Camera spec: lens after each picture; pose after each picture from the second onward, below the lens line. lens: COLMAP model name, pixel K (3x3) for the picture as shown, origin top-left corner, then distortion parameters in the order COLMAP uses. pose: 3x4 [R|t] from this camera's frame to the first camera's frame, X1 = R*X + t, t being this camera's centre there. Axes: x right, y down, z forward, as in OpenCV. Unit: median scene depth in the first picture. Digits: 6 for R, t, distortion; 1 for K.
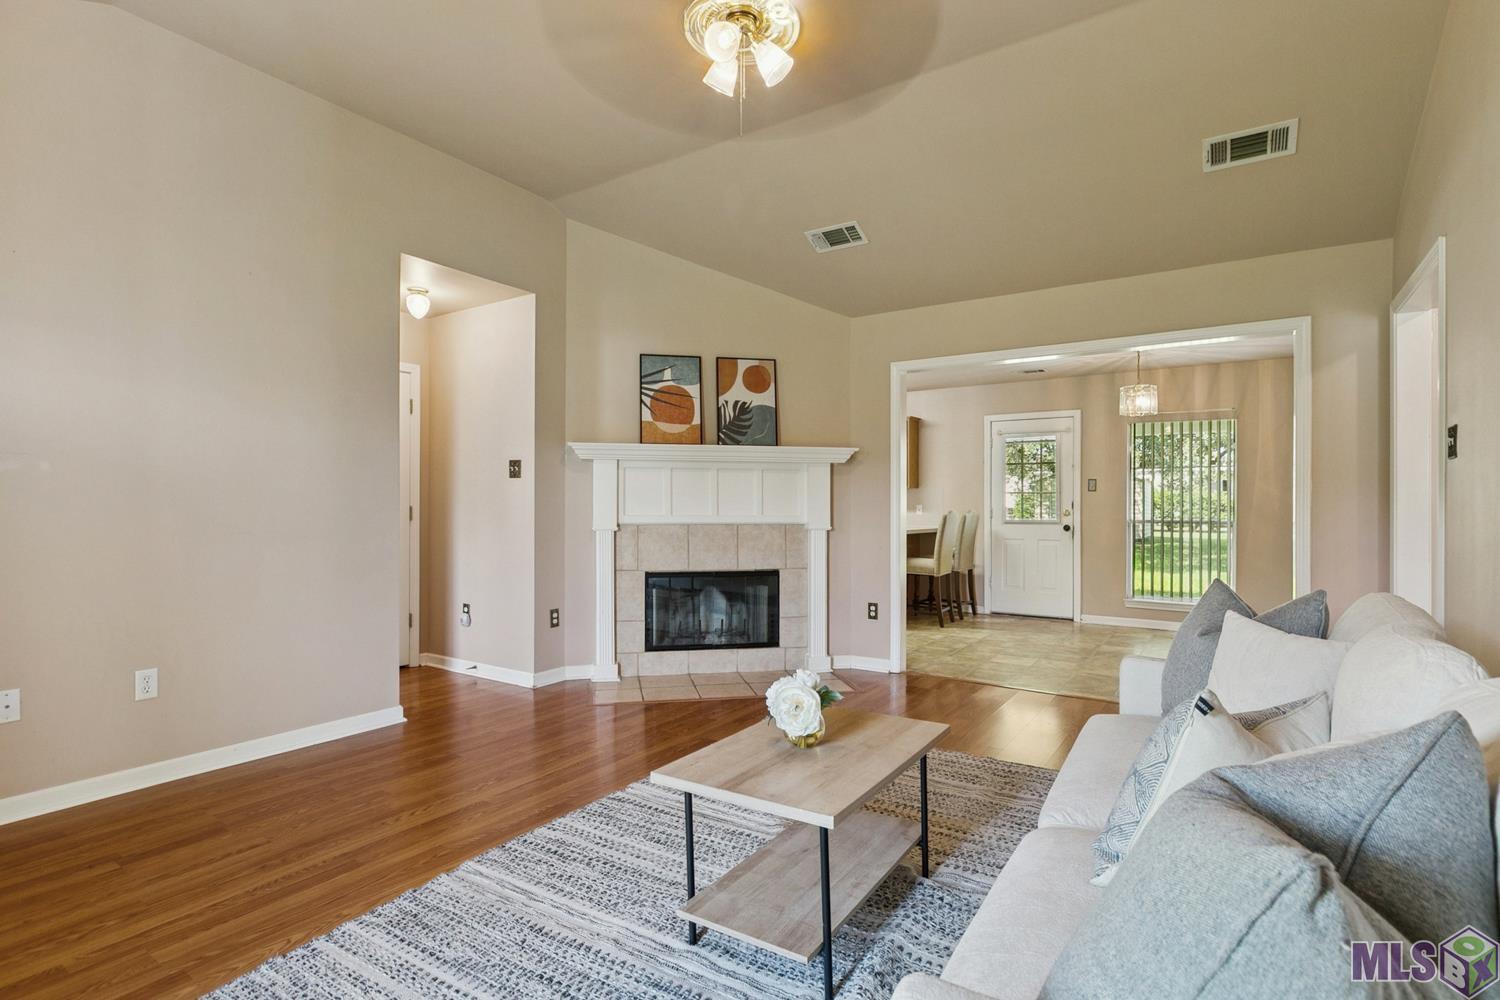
lens RADIAL K [[727.0, 0, 750.5], [0, 727.0, 503.7], [0, 0, 1]] dist [-0.010600, -0.000111]
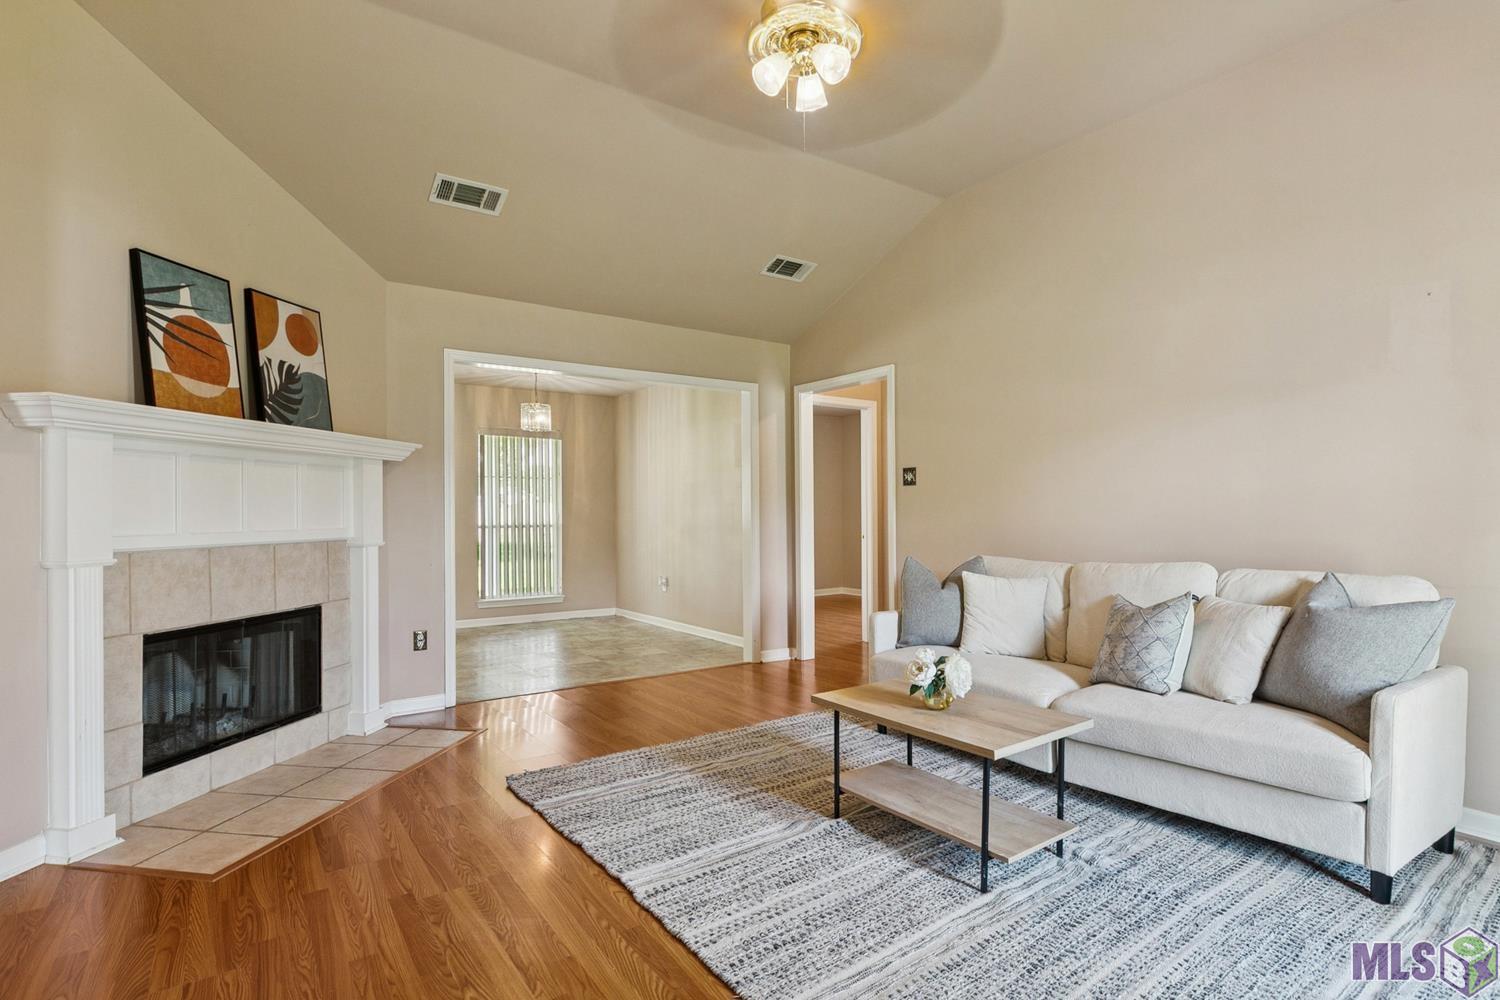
lens RADIAL K [[747.0, 0, 750.0], [0, 747.0, 500.0], [0, 0, 1]] dist [-0.002282, -0.000268]
pose [[0.369946, 0.009345, 0.929006, -0.495665], [0.002633, 0.999935, -0.011107, -0.003397], [-0.929050, 0.006555, 0.369897, 0.335284]]
